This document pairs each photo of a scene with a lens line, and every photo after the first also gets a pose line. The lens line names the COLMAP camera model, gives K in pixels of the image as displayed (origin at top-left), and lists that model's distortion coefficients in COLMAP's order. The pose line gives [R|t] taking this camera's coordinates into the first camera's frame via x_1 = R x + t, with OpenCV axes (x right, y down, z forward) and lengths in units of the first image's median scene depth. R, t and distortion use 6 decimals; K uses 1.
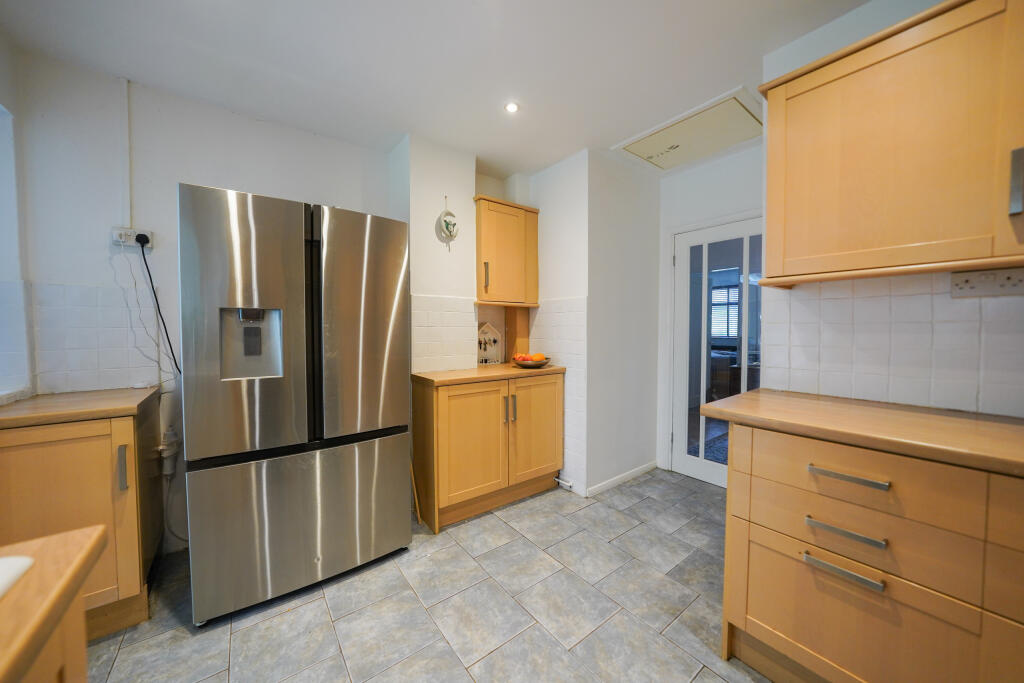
lens RADIAL K [[357.7, 0, 508.5], [0, 357.7, 339.1], [0, 0, 1]] dist [-0.031154, 0.007917]
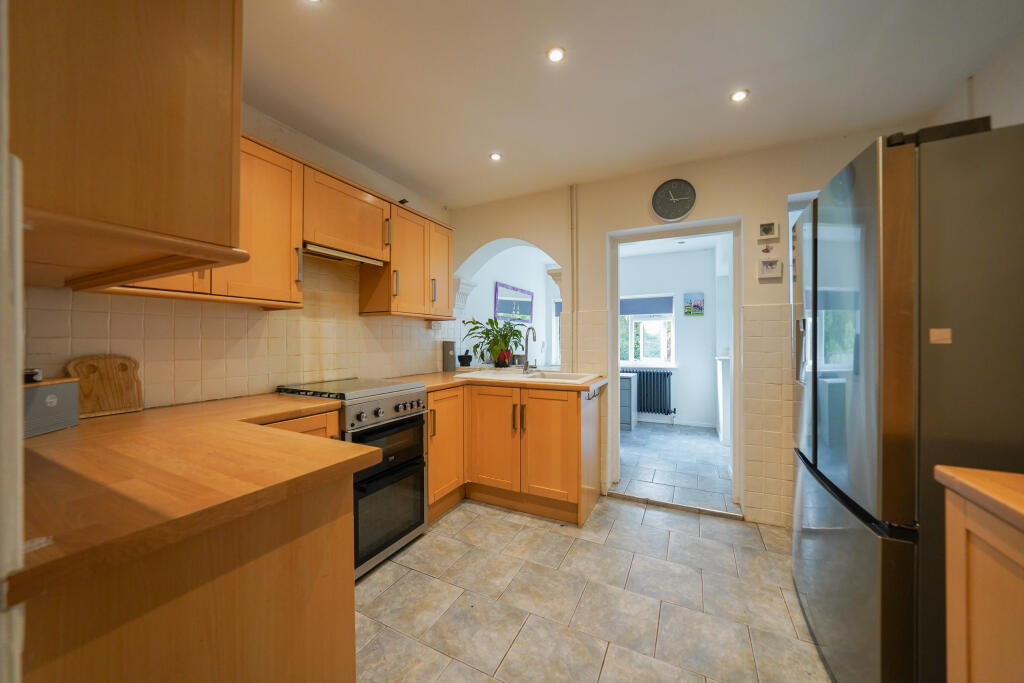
lens RADIAL K [[357.7, 0, 508.5], [0, 357.7, 339.1], [0, 0, 1]] dist [-0.031154, 0.007917]
pose [[-0.902271, 0.002950, -0.431160, 0.549025], [-0.007508, 0.999717, 0.022553, -0.043448], [0.431105, 0.023586, -0.901994, 1.558838]]
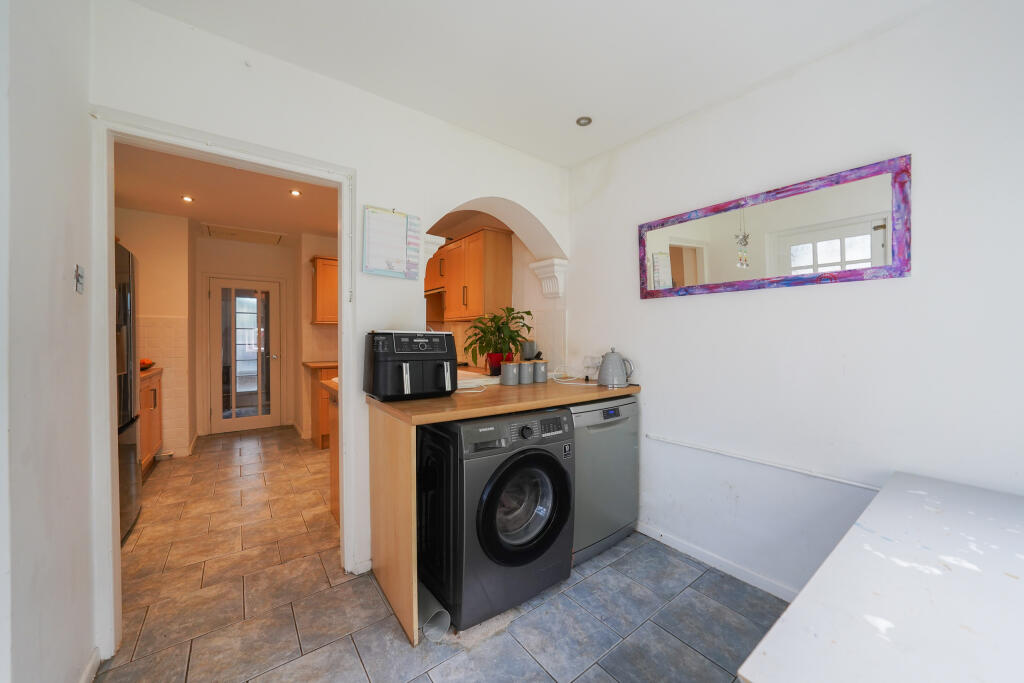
lens RADIAL K [[357.7, 0, 508.5], [0, 357.7, 339.1], [0, 0, 1]] dist [-0.031154, 0.007917]
pose [[-0.001487, -0.004522, 0.999989, -2.082226], [0.029424, 0.999557, 0.004564, 0.002198], [-0.999566, 0.029431, -0.001353, -0.546277]]
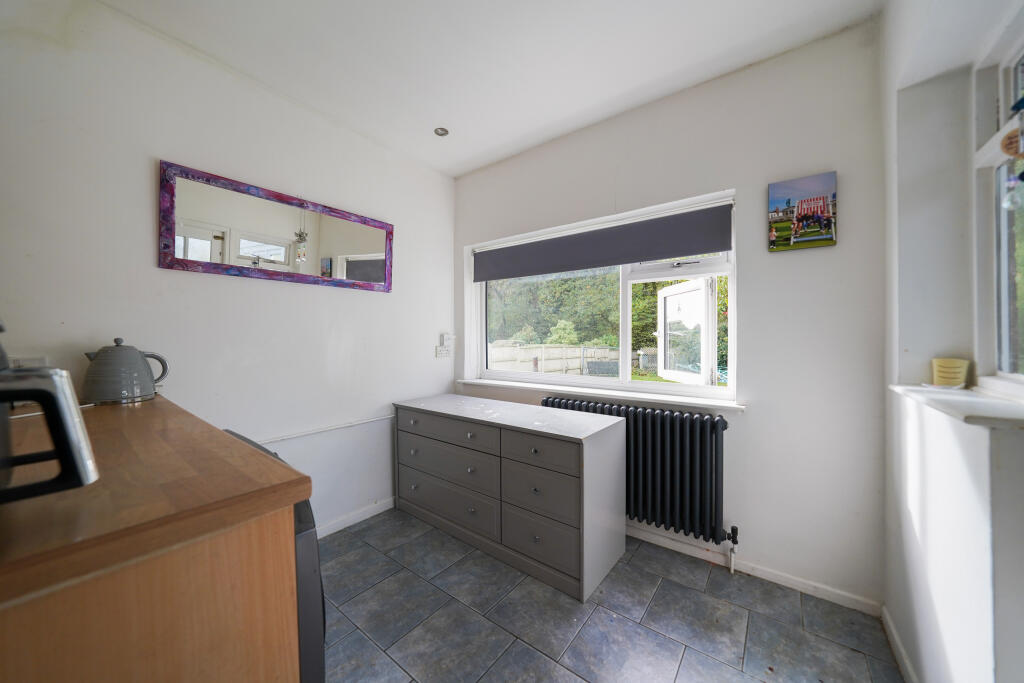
lens RADIAL K [[357.7, 0, 508.5], [0, 357.7, 339.1], [0, 0, 1]] dist [-0.031154, 0.007917]
pose [[-0.966024, 0.011008, -0.258218, -1.302112], [0.001602, 0.999328, 0.036609, 0.027862], [0.258447, 0.034952, -0.965393, 0.125989]]
